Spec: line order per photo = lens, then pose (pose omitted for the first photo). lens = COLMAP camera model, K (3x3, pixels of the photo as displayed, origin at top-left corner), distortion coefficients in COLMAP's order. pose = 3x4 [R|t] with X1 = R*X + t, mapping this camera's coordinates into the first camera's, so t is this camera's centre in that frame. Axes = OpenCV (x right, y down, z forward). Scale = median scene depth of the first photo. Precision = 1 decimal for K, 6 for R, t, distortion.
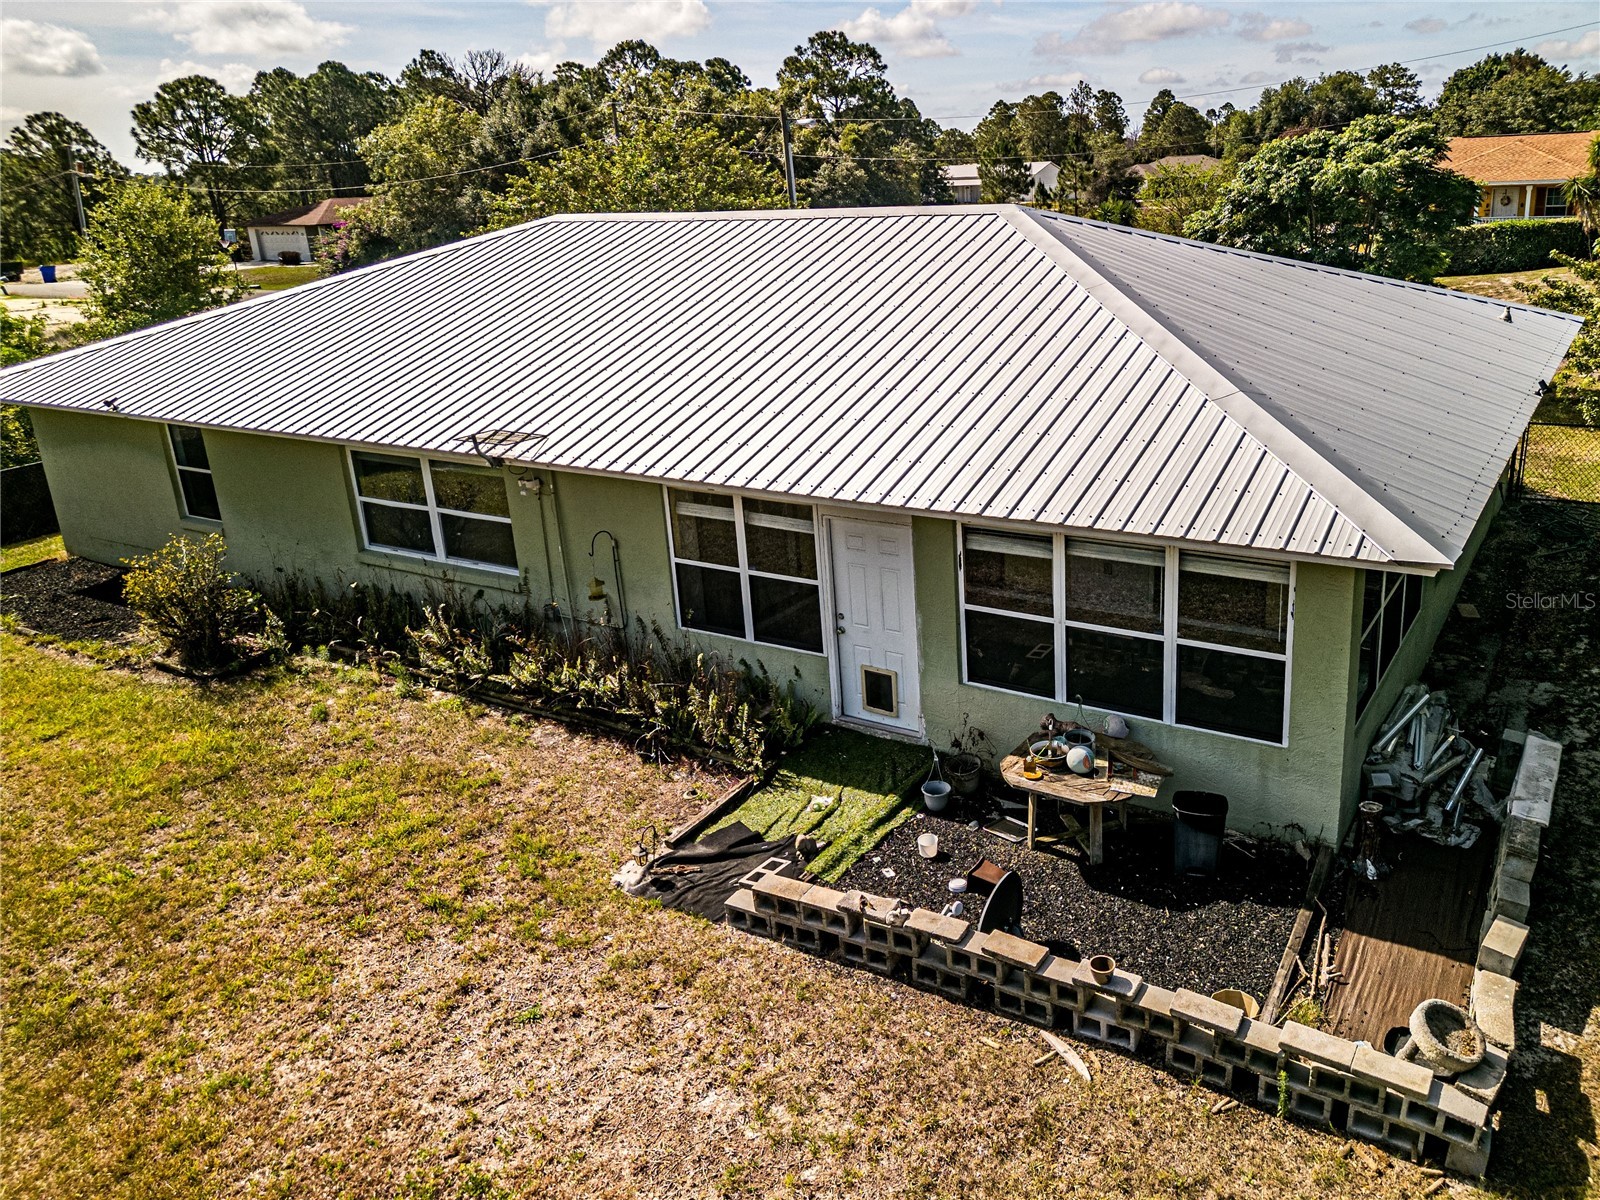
lens RADIAL K [[1218.7, 0, 942.4], [0, 1218.7, 545.8], [0, 0, 1]] dist [0.038602, 0.000552]
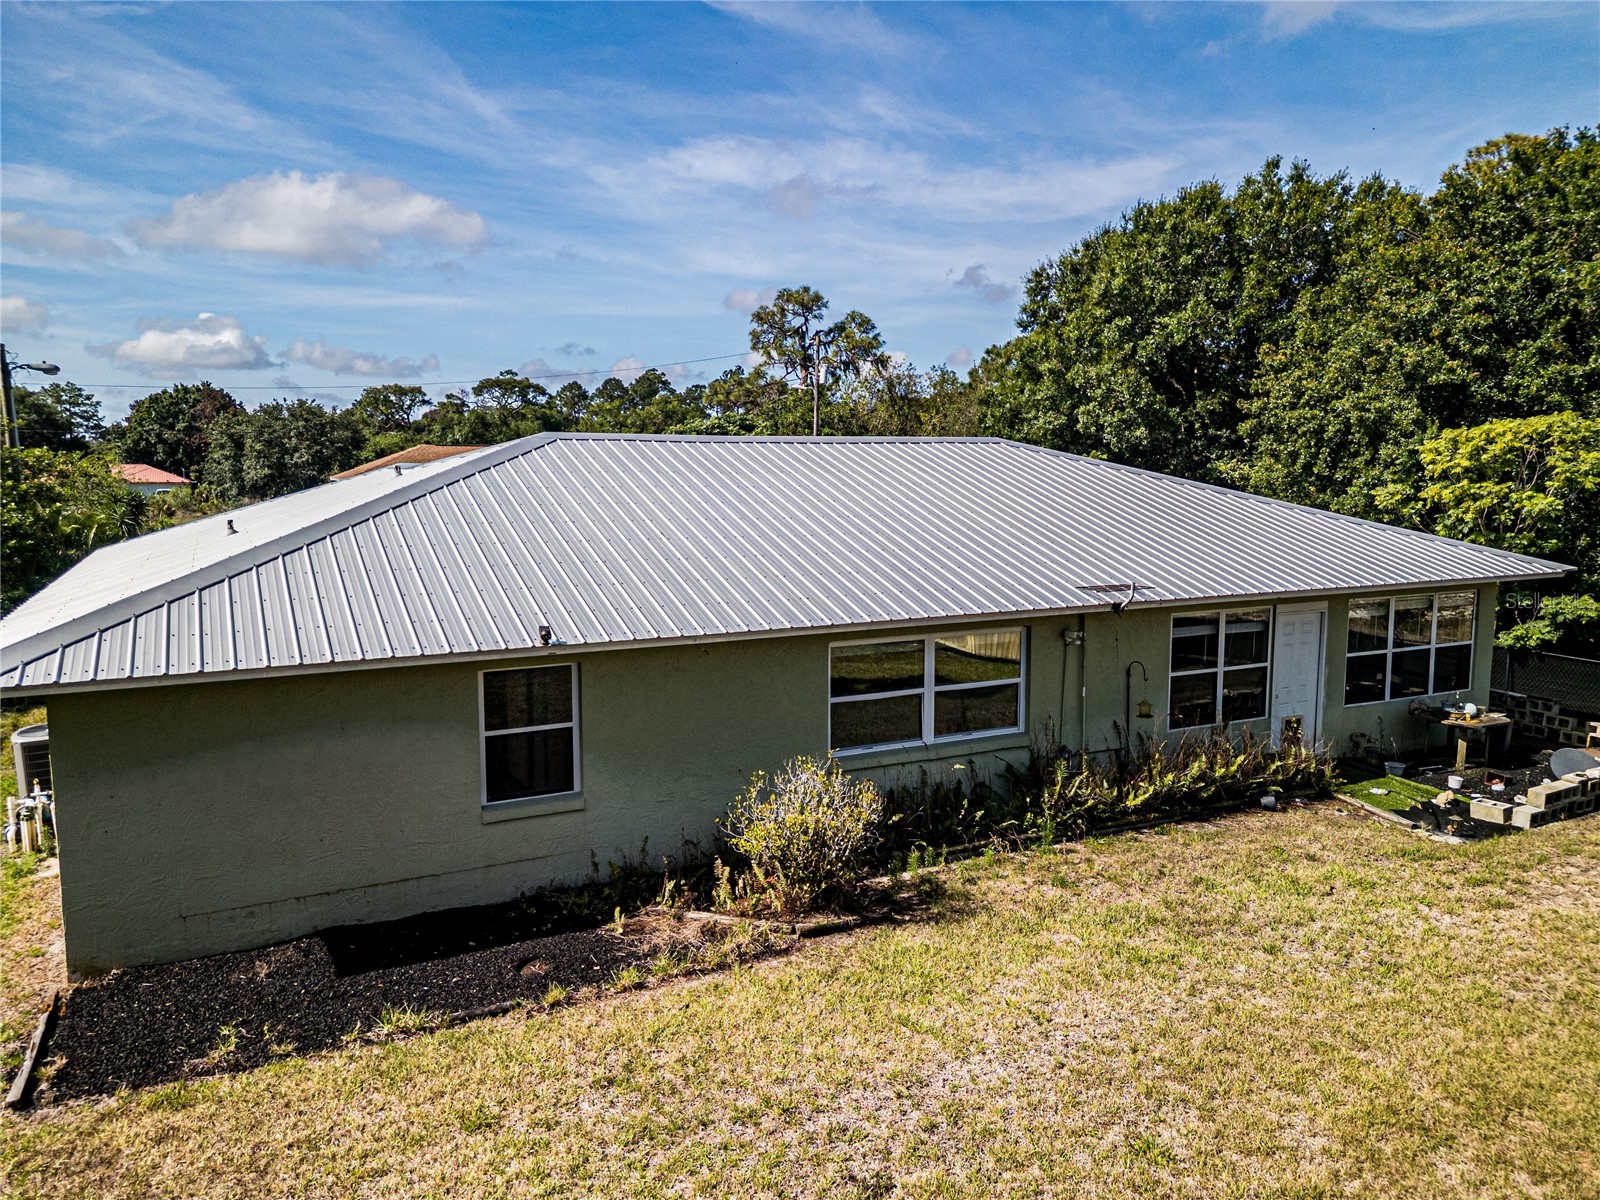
lens RADIAL K [[1144.1, 0, 801.1], [0, 1144.1, 544.9], [0, 0, 1]] dist [0.007941, 0.001539]
pose [[0.541066, -0.019145, 0.840762, -1.509364], [0.229862, 0.965039, -0.125951, -0.061791], [-0.808957, 0.261407, 0.526550, 0.682500]]
